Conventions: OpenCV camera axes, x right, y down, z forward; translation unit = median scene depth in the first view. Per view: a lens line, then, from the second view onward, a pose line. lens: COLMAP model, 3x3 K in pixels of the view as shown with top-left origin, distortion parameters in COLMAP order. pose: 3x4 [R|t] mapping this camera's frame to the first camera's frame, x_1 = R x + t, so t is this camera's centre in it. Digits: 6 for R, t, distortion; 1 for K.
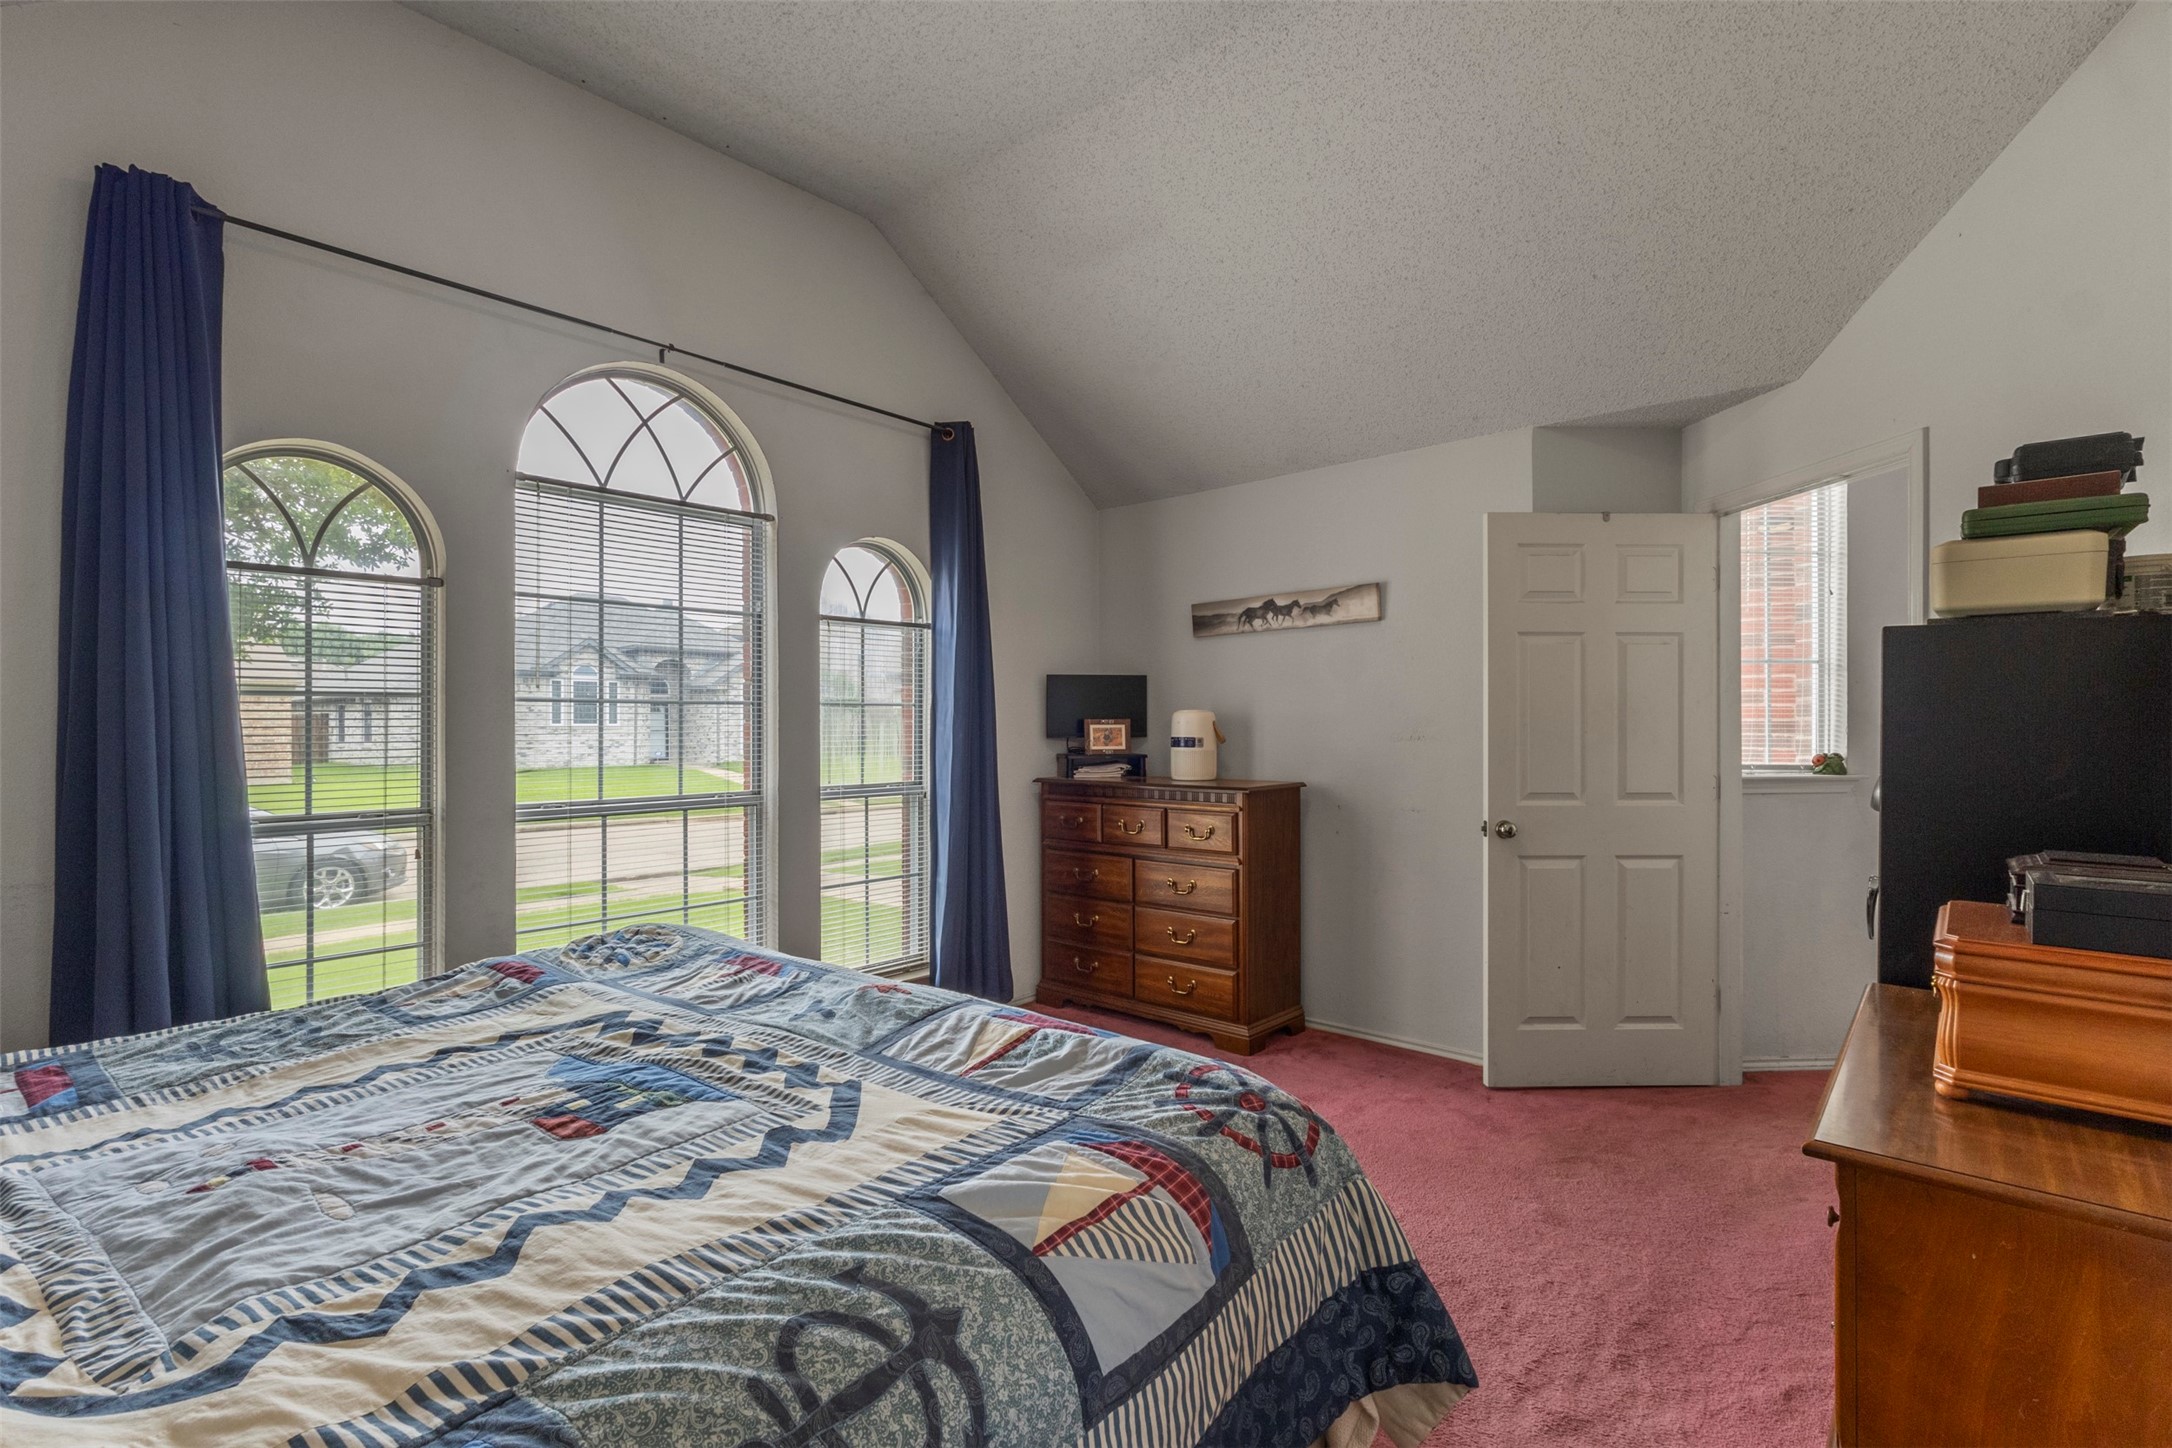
lens RADIAL K [[1007.0, 0, 1085.3], [0, 1007.0, 721.8], [0, 0, 1]] dist [0.001632, 0.001357]
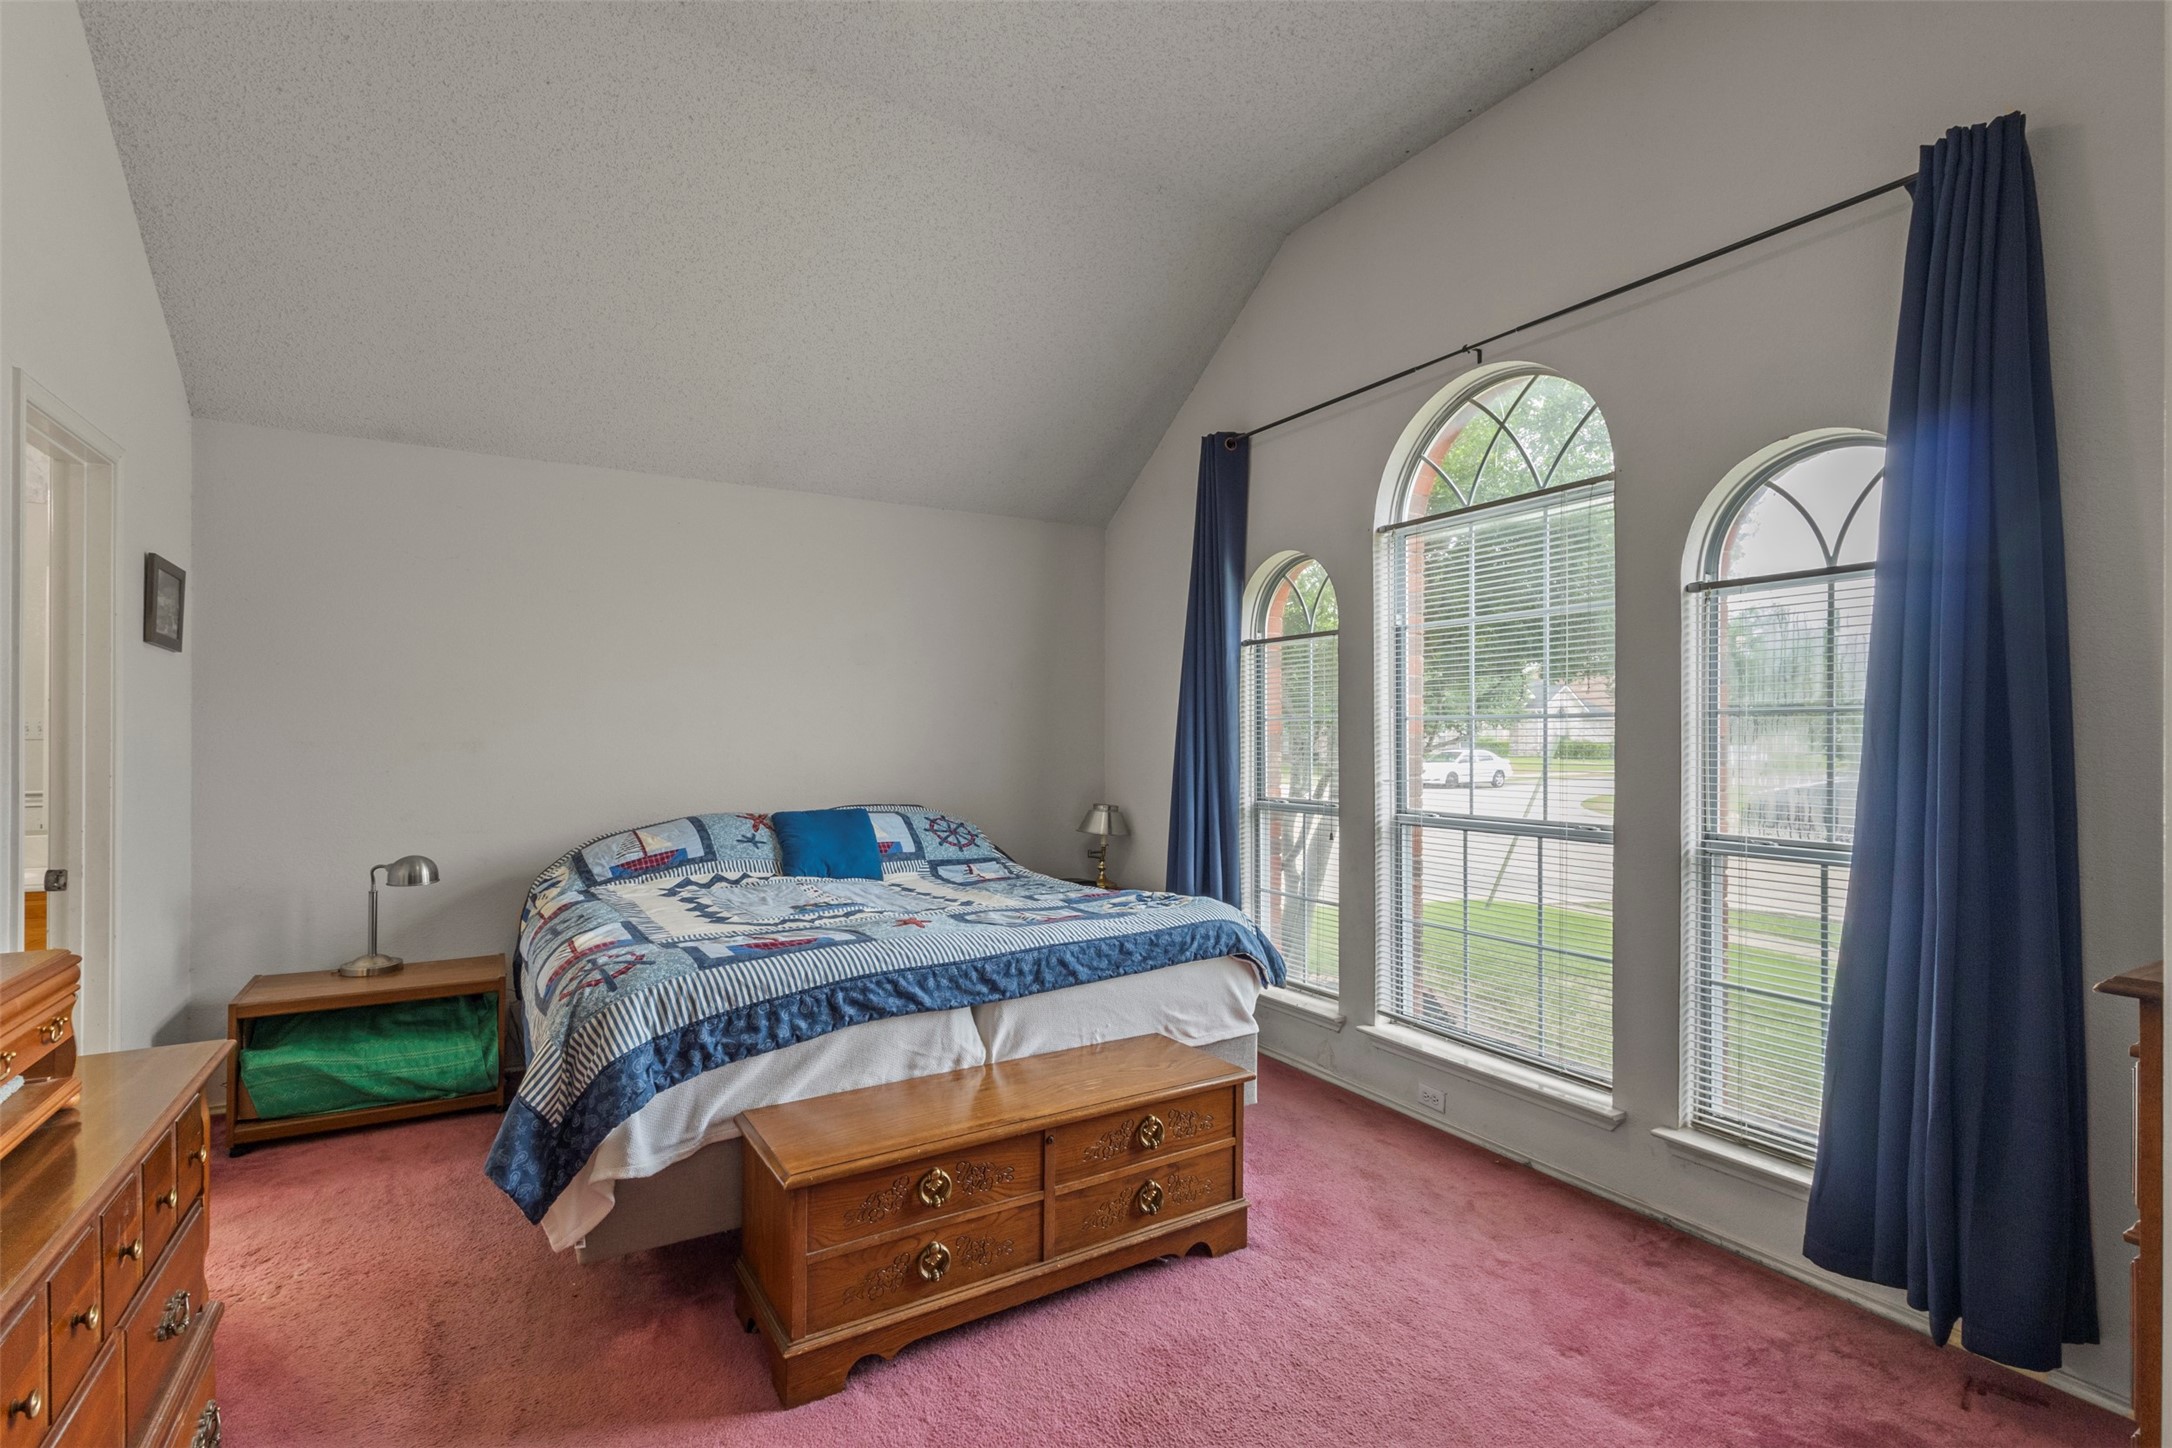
lens RADIAL K [[977.2, 0, 1087.8], [0, 977.2, 744.6], [0, 0, 1]] dist [0.001105, 0.000376]
pose [[-0.298236, -0.002260, -0.954489, 0.559414], [-0.009600, 0.999954, 0.000631, 0.008231], [0.954444, 0.009352, -0.298244, 0.903931]]
